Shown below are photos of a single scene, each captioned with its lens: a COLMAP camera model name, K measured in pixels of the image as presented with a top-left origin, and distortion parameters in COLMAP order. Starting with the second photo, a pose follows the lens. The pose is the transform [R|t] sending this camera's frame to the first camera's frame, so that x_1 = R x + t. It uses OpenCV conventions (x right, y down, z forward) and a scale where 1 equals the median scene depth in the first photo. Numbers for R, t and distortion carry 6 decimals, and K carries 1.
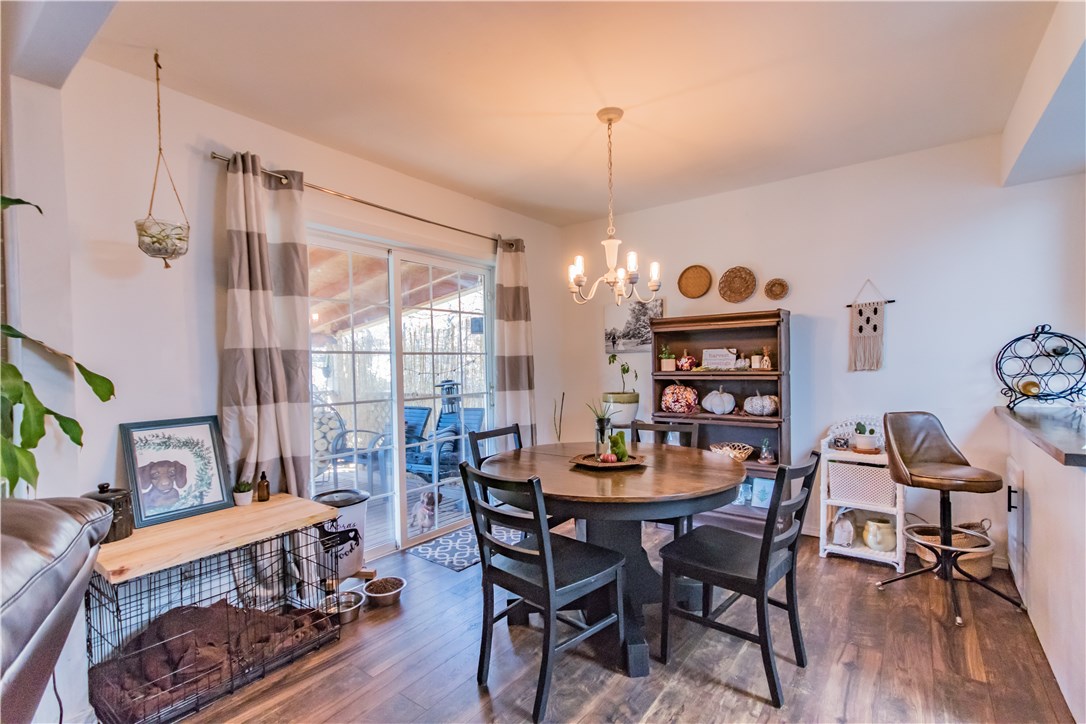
lens RADIAL K [[498.2, 0, 543.5], [0, 498.2, 374.2], [0, 0, 1]] dist [0.002631, 0.001345]
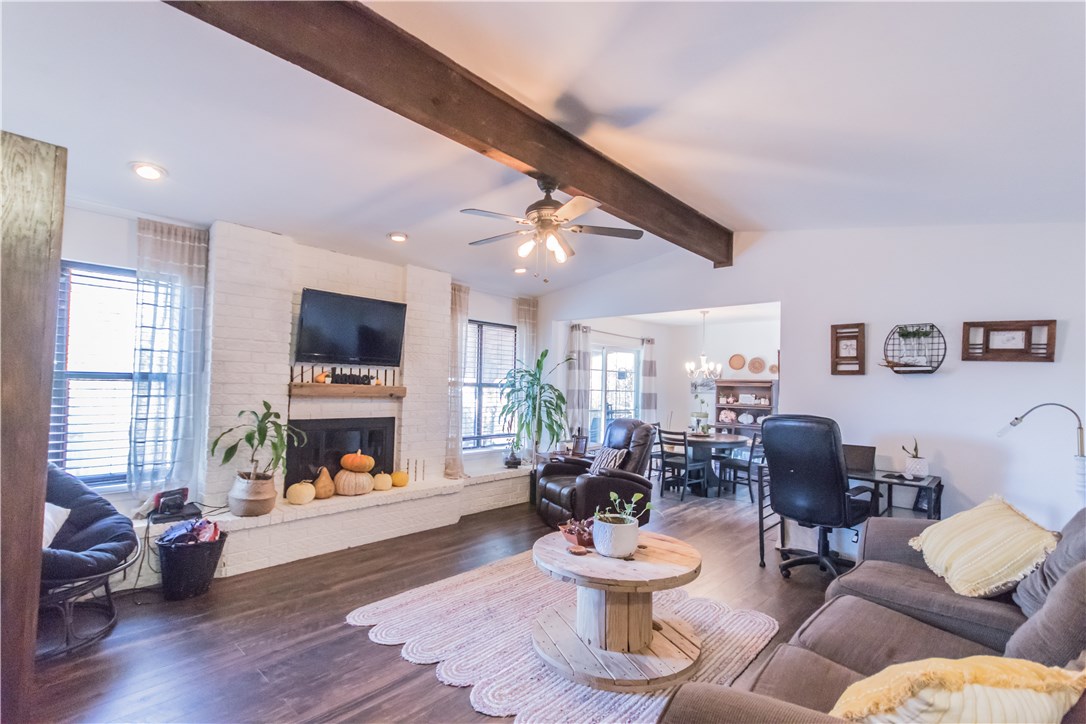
lens RADIAL K [[498.2, 0, 543.5], [0, 498.2, 374.2], [0, 0, 1]] dist [0.002631, 0.001345]
pose [[0.994155, 0.041018, -0.099871, -0.320340], [-0.045866, 0.997854, -0.046736, 0.003710], [0.097740, 0.051043, 0.993902, -1.263445]]
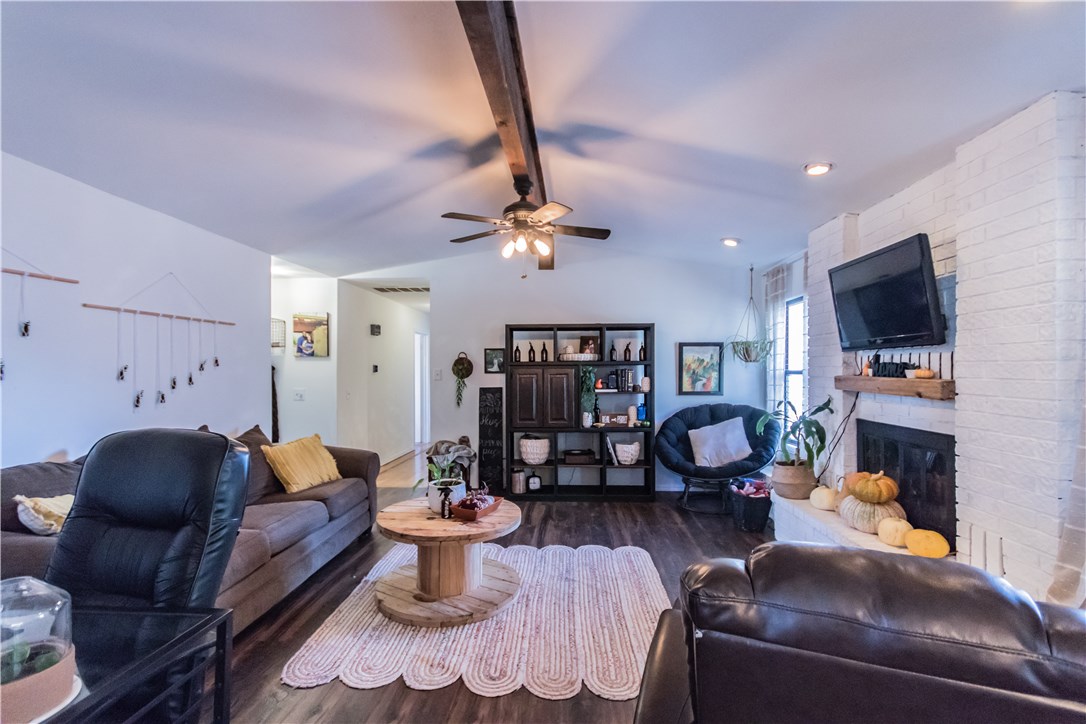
lens RADIAL K [[498.2, 0, 543.5], [0, 498.2, 374.2], [0, 0, 1]] dist [0.002631, 0.001345]
pose [[-0.835347, 0.025026, -0.549154, 0.447336], [0.003852, 0.999205, 0.039677, -0.102300], [0.549710, 0.031029, -0.834779, 1.930233]]
